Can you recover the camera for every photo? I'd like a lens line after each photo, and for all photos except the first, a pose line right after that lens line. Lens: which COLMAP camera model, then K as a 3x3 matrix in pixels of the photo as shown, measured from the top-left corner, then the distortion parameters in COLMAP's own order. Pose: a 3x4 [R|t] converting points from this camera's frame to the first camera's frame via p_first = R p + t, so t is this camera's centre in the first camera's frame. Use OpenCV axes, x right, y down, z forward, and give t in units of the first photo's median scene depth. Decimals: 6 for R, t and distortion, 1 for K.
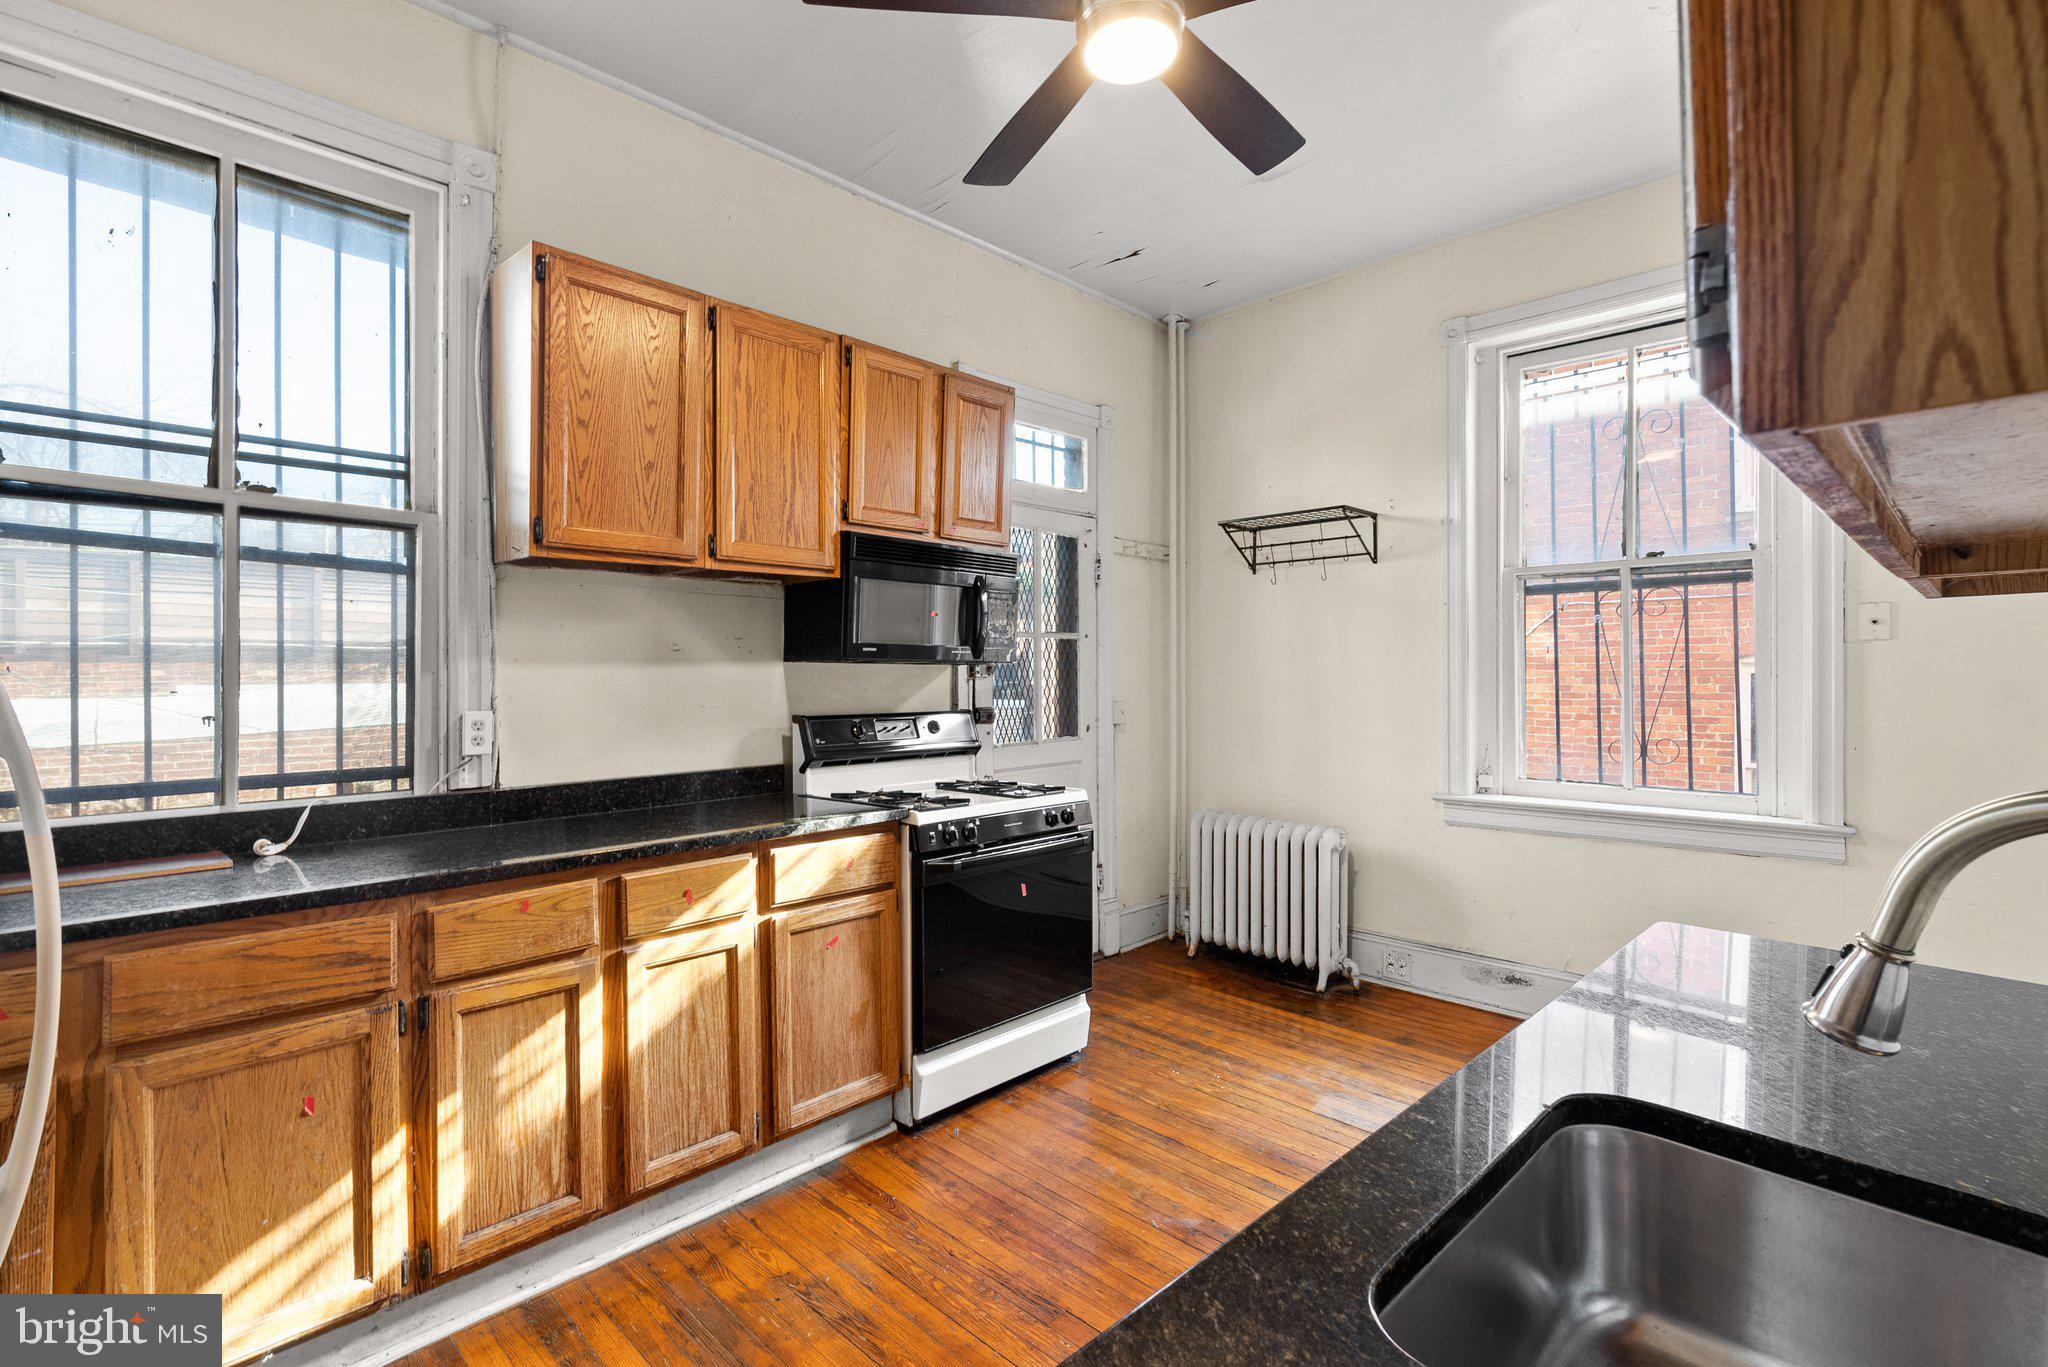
lens RADIAL K [[950.5, 0, 1042.3], [0, 950.5, 676.7], [0, 0, 1]] dist [-0.005662, 0.002098]
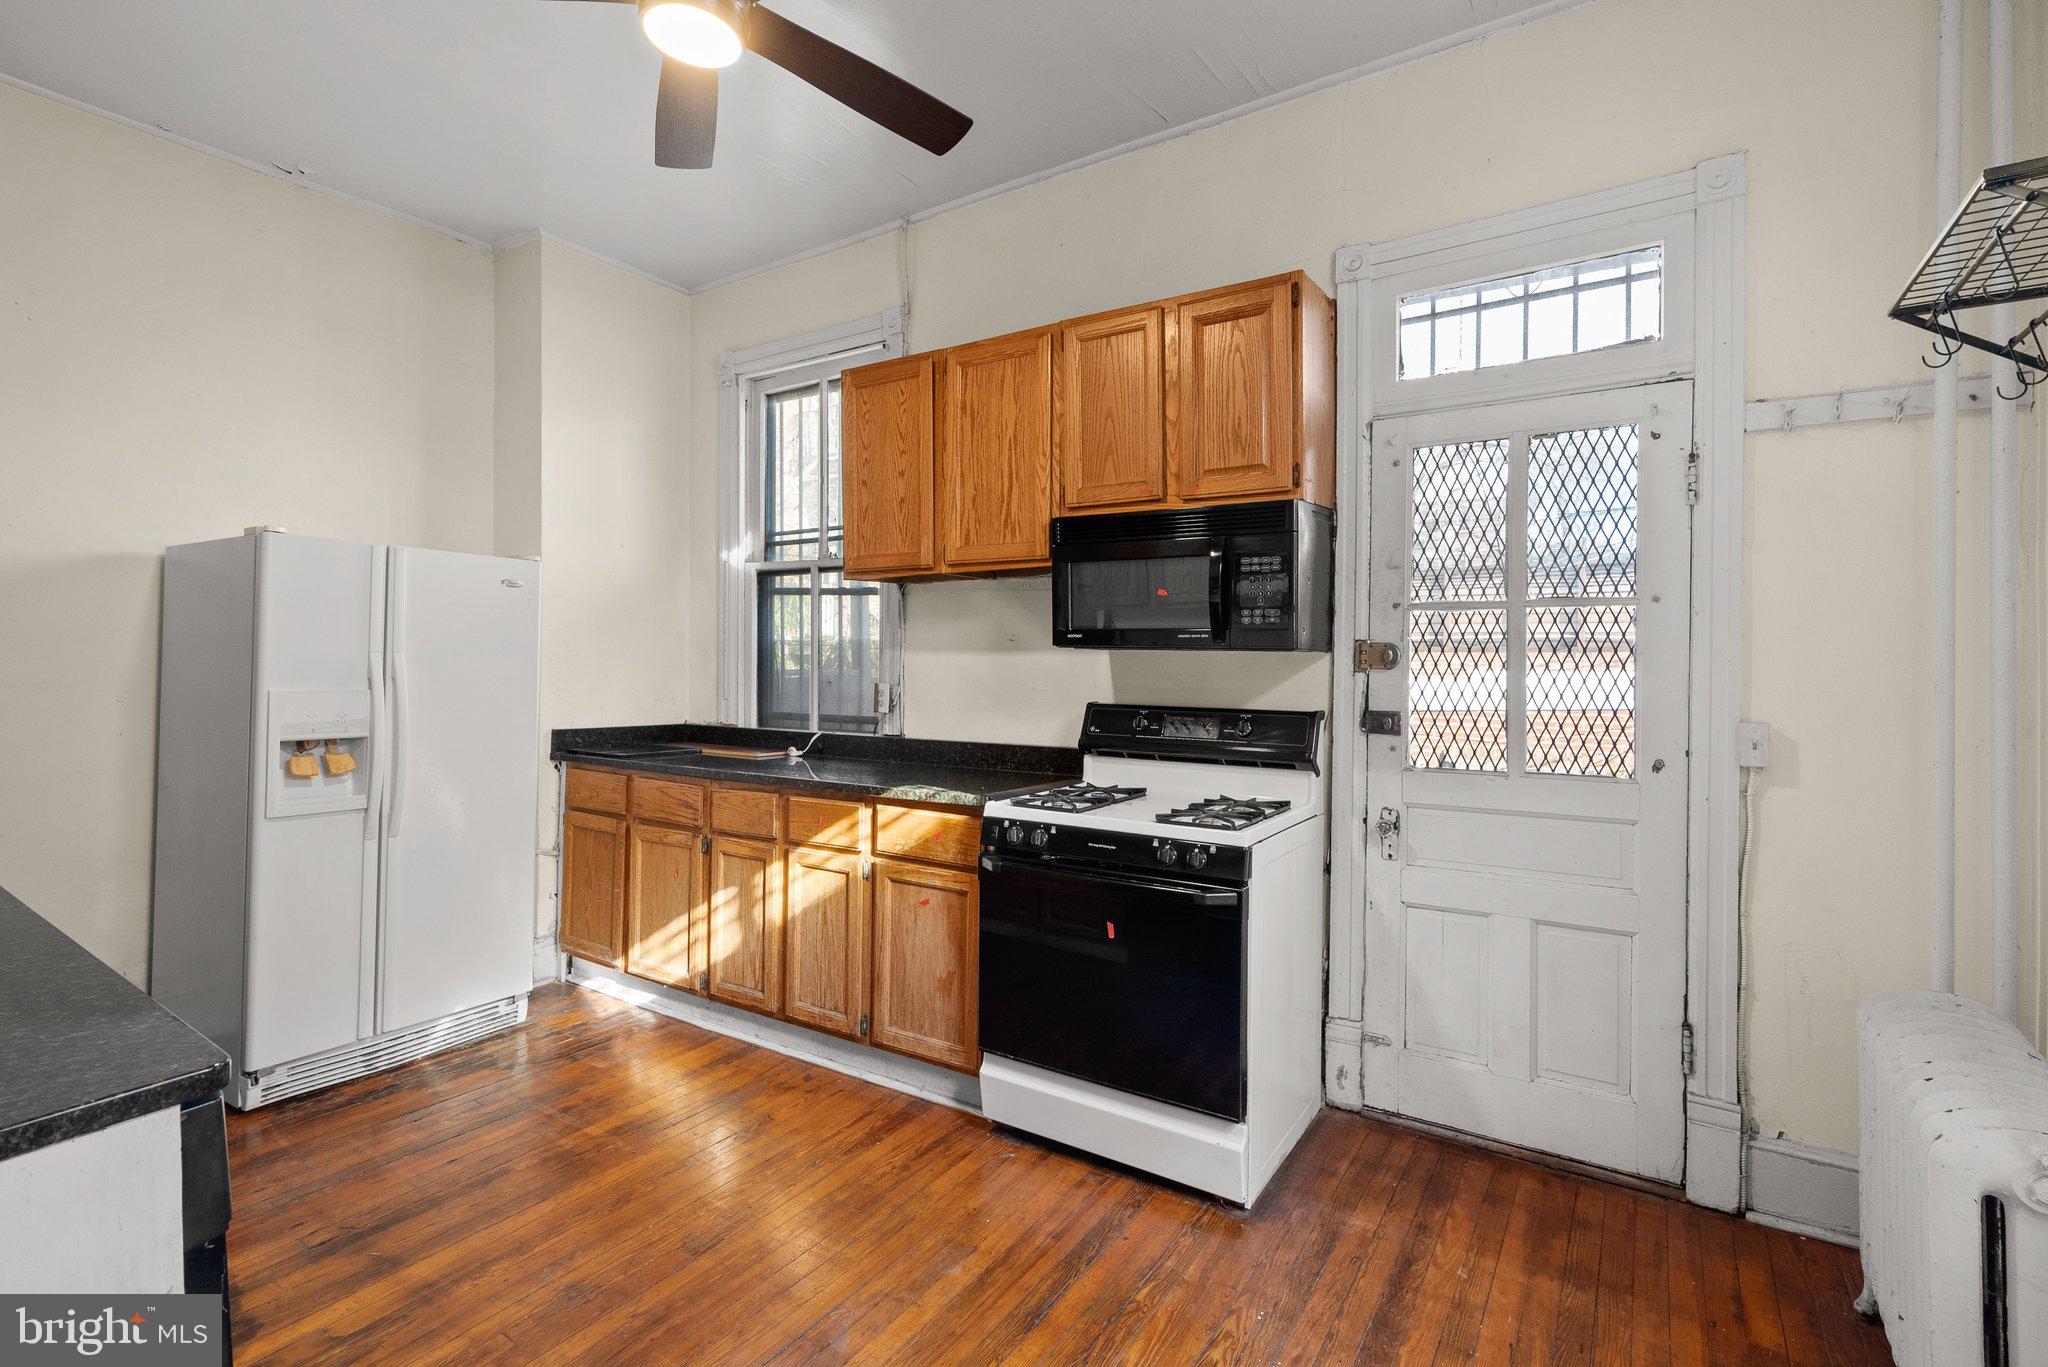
lens RADIAL K [[950.5, 0, 1038.2], [0, 950.5, 664.1], [0, 0, 1]] dist [-0.005662, 0.002098]
pose [[0.175614, 0.007545, -0.984430, 0.866016], [-0.013165, 0.999899, 0.005315, -0.005763], [0.984371, 0.012027, 0.175696, 0.905993]]
